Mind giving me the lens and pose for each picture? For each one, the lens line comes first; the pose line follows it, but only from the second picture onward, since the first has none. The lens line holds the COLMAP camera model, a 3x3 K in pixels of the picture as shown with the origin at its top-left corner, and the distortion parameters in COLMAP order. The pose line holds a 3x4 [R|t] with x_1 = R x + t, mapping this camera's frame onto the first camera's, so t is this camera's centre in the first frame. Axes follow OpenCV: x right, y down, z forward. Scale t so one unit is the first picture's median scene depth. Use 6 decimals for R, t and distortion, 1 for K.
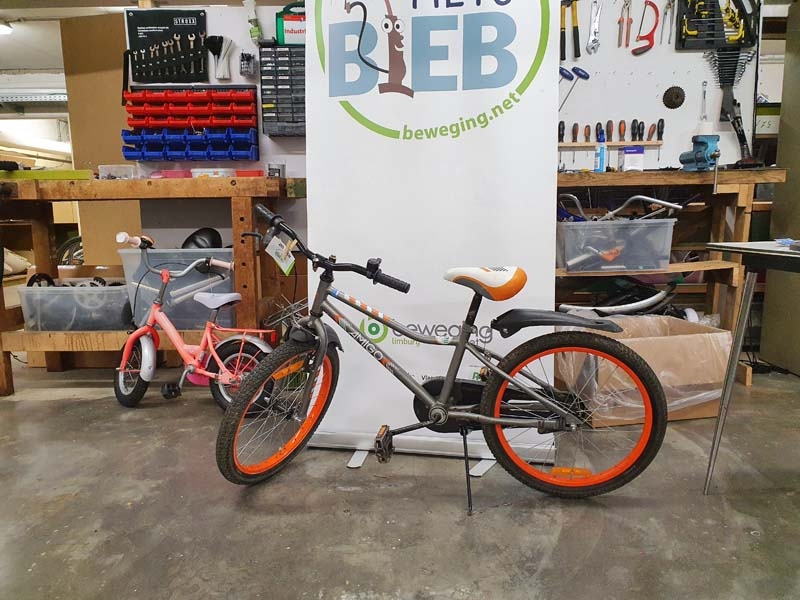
lens RADIAL K [[442.3, 0, 417.6], [0, 442.3, 291.6], [0, 0, 1]] dist [-0.014105, 0.004931]
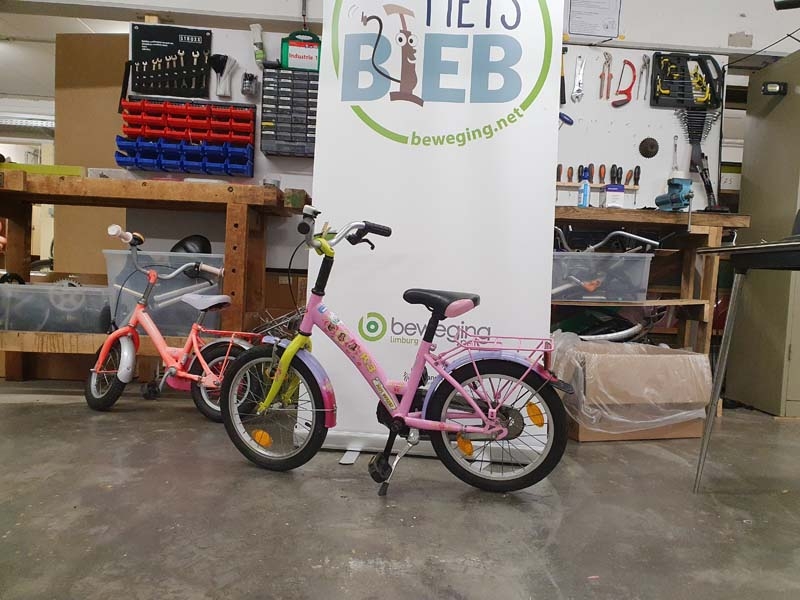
lens RADIAL K [[440.8, 0, 412.9], [0, 440.8, 315.6], [0, 0, 1]] dist [-0.013468, 0.003248]
pose [[0.996679, 0.050024, 0.064256, -0.065193], [-0.044891, 0.995865, -0.078984, 0.120019], [-0.067941, 0.075838, 0.994803, -0.001398]]
